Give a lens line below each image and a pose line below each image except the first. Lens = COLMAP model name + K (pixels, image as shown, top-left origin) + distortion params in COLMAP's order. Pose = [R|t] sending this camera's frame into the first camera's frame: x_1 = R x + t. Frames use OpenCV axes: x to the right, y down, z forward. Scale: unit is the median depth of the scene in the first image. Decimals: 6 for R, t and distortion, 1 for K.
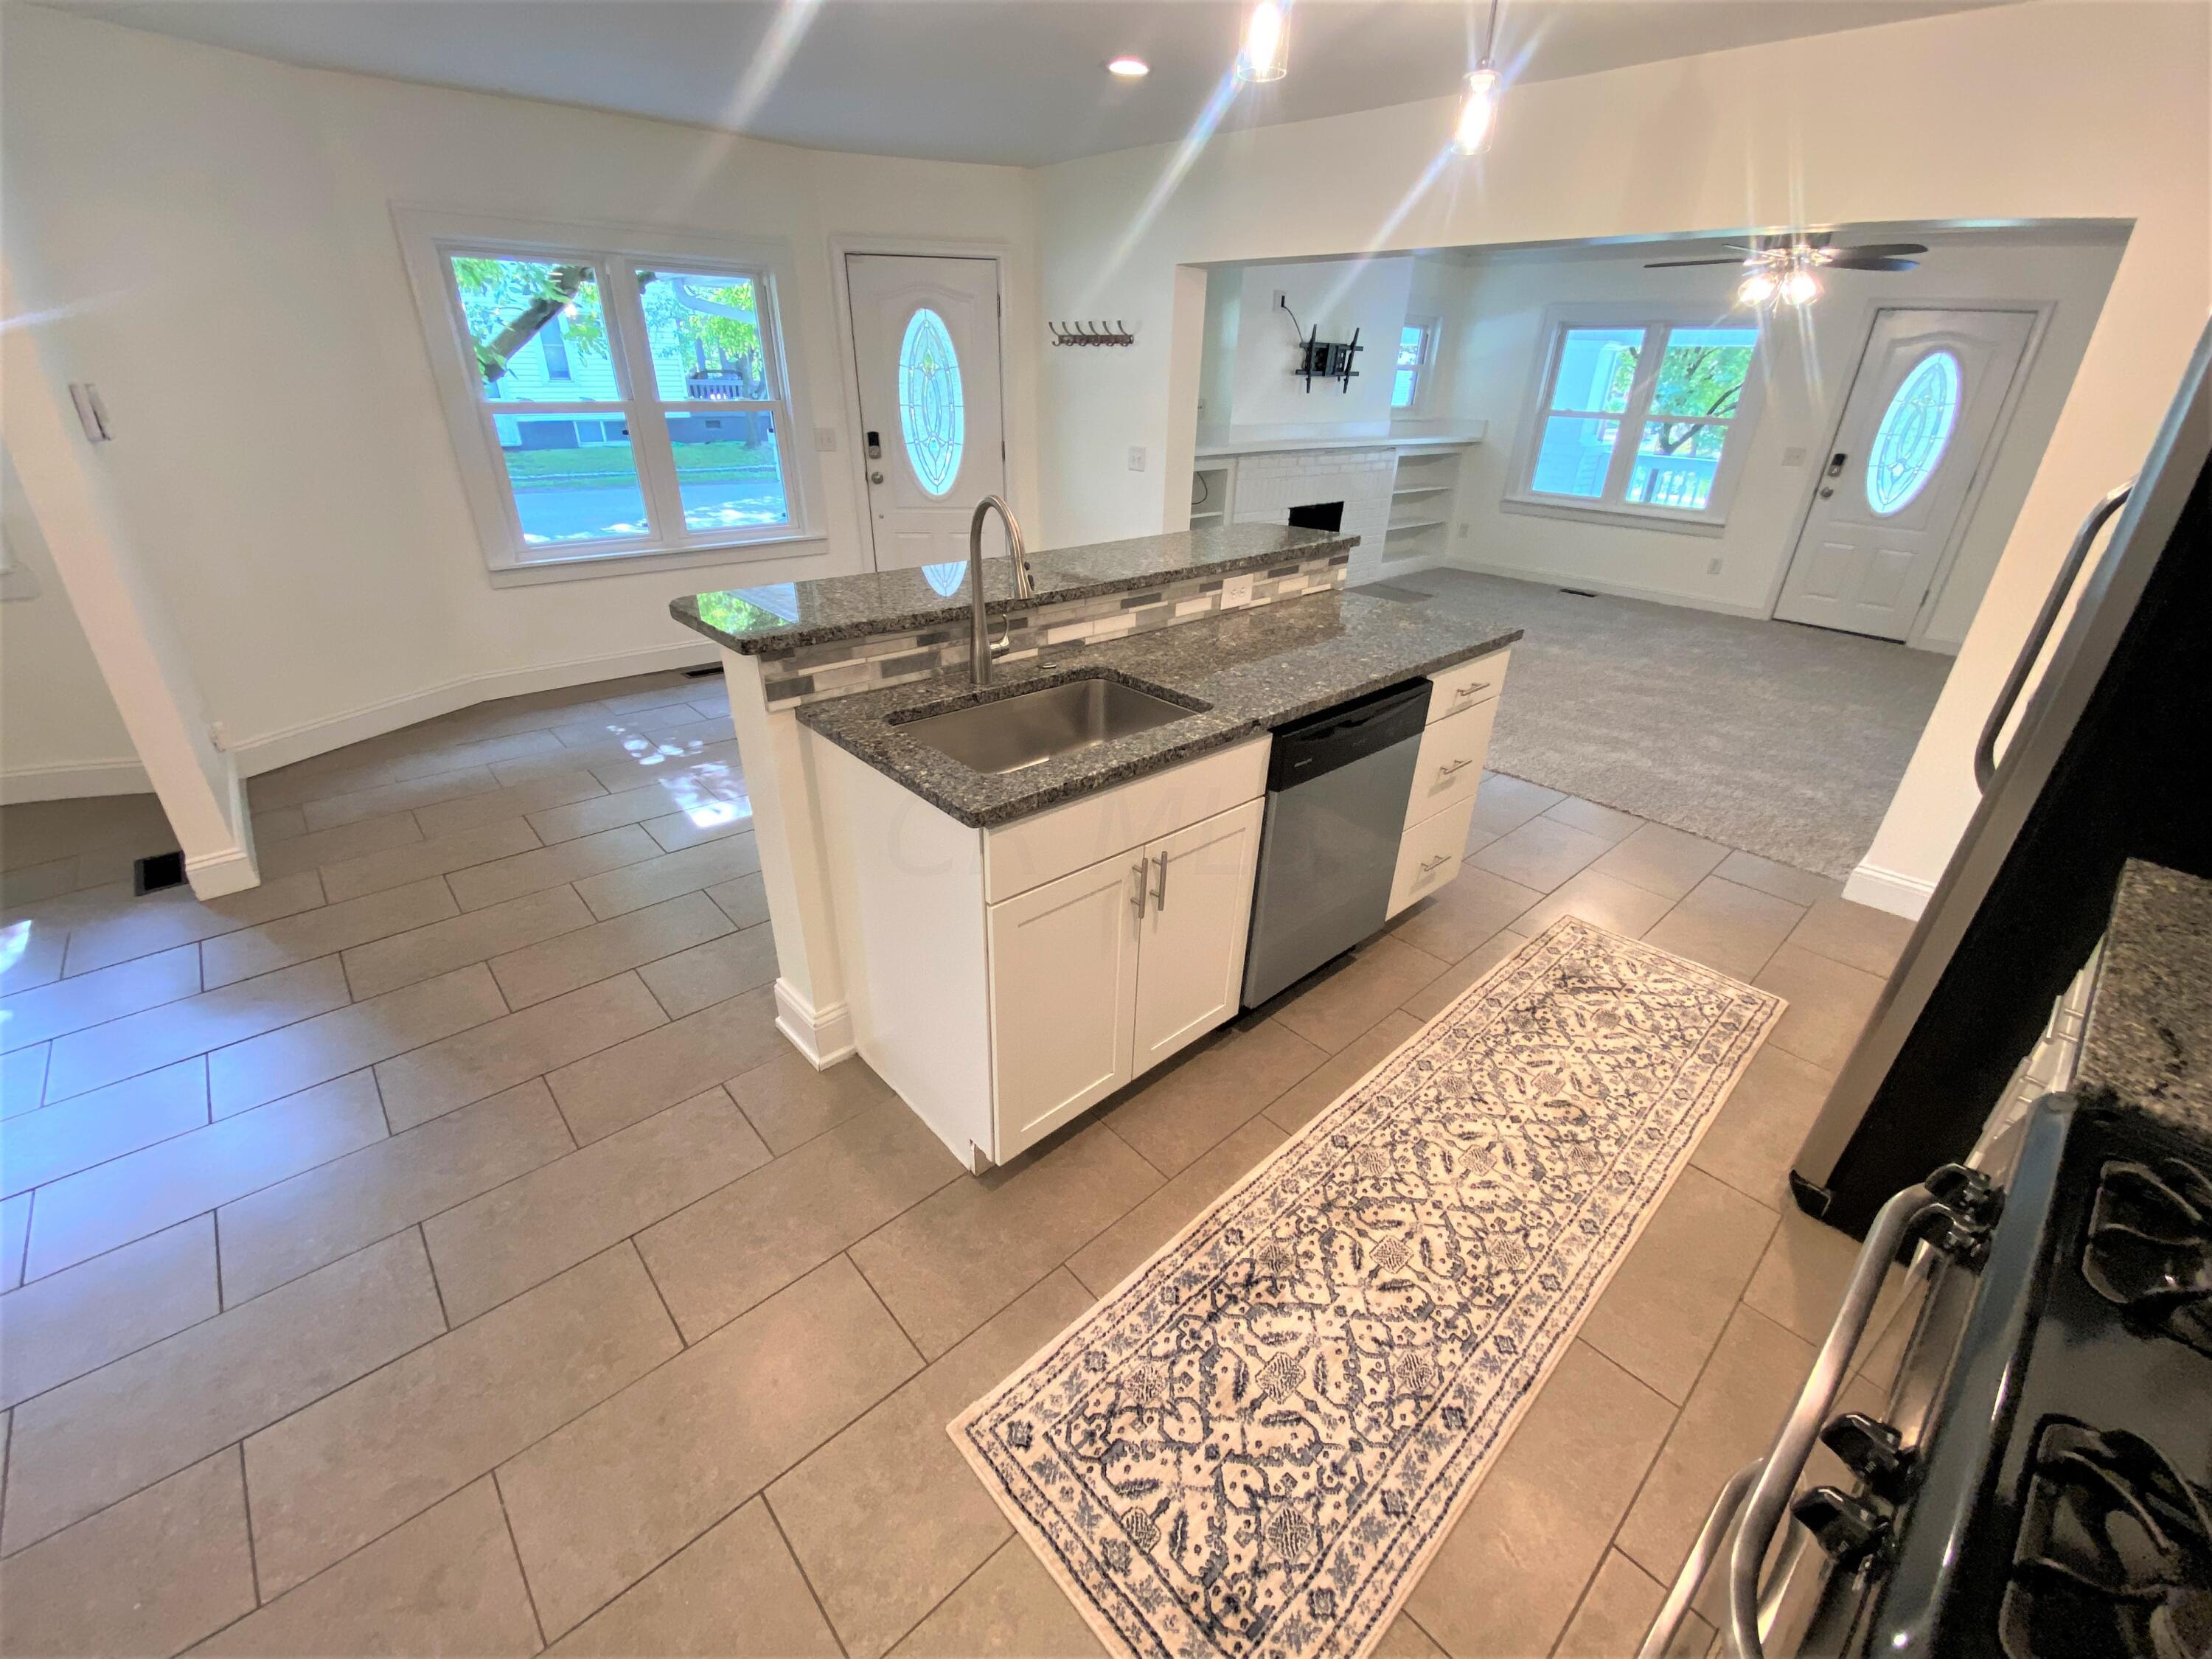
lens RADIAL K [[890.1, 0, 1106.0], [0, 890.1, 829.5], [0, 0, 1]] dist [0.029998, -0.031218]
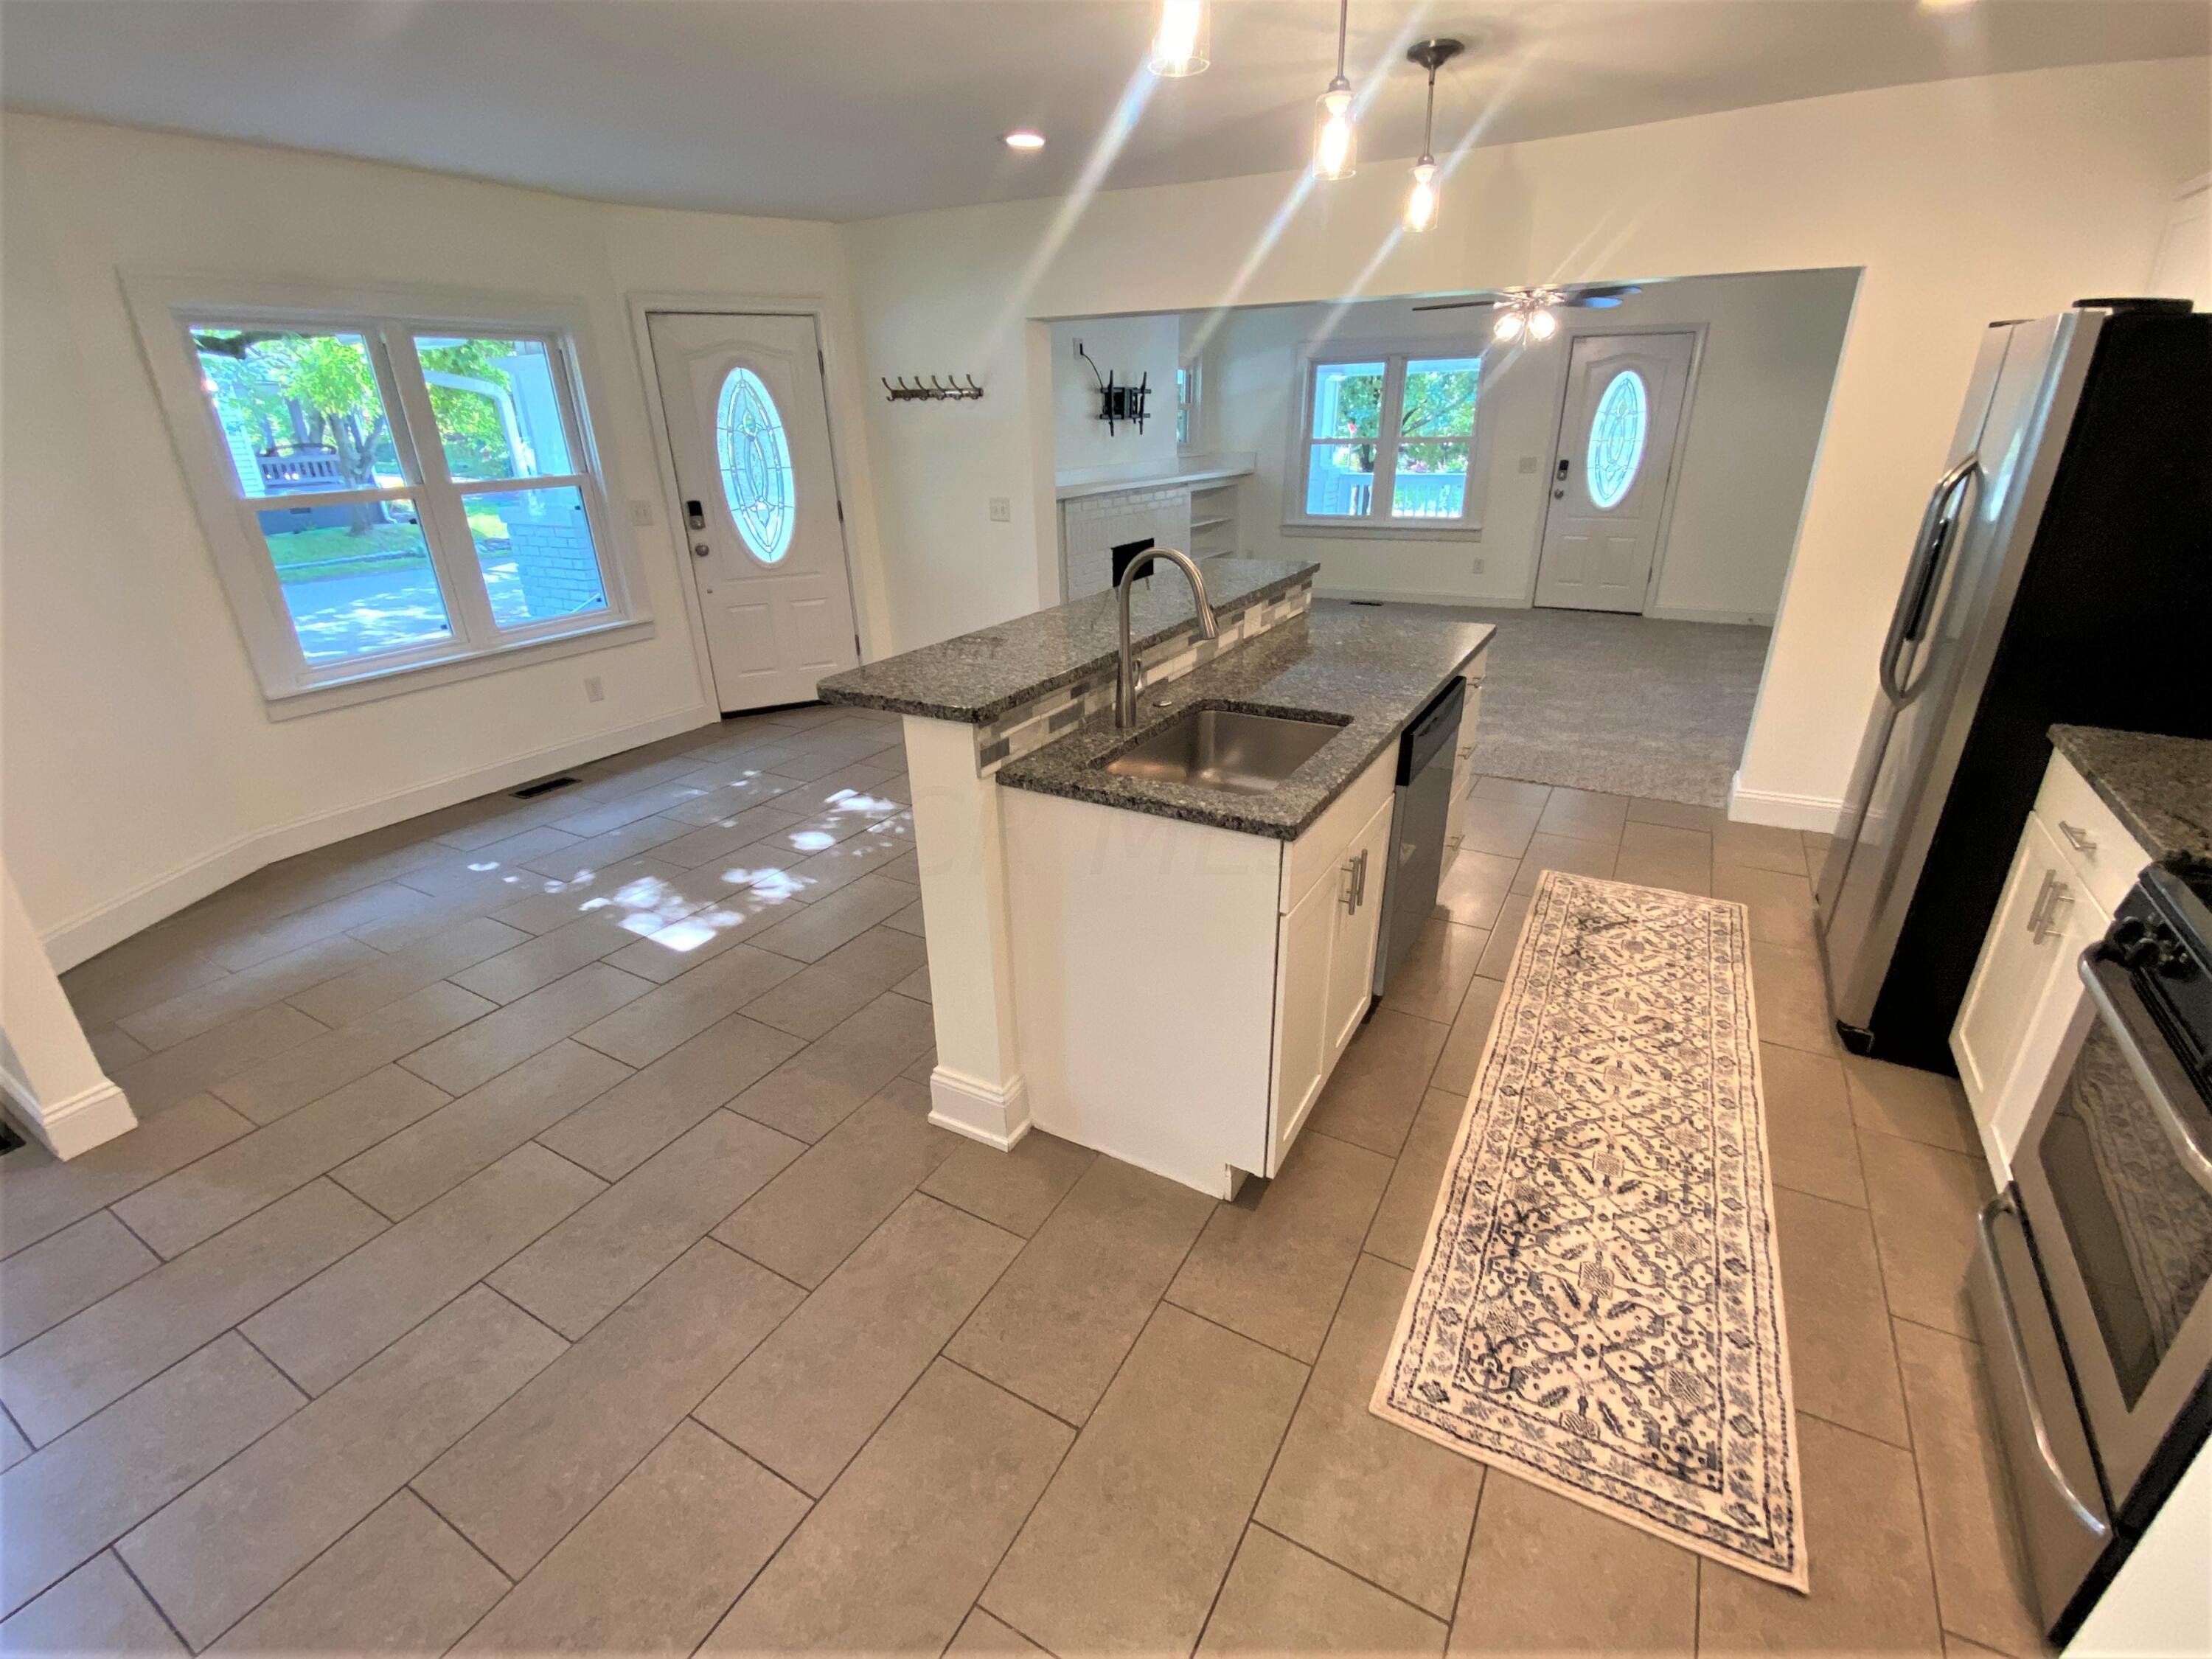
lens RADIAL K [[974.3, 0, 1106.0], [0, 974.3, 829.5], [0, 0, 1]] dist [0.029656, -0.030729]
pose [[0.948782, -0.160288, 0.272251, -0.533351], [0.179197, 0.982742, -0.045905, -0.001157], [-0.260194, 0.092341, 0.961131, -0.067385]]
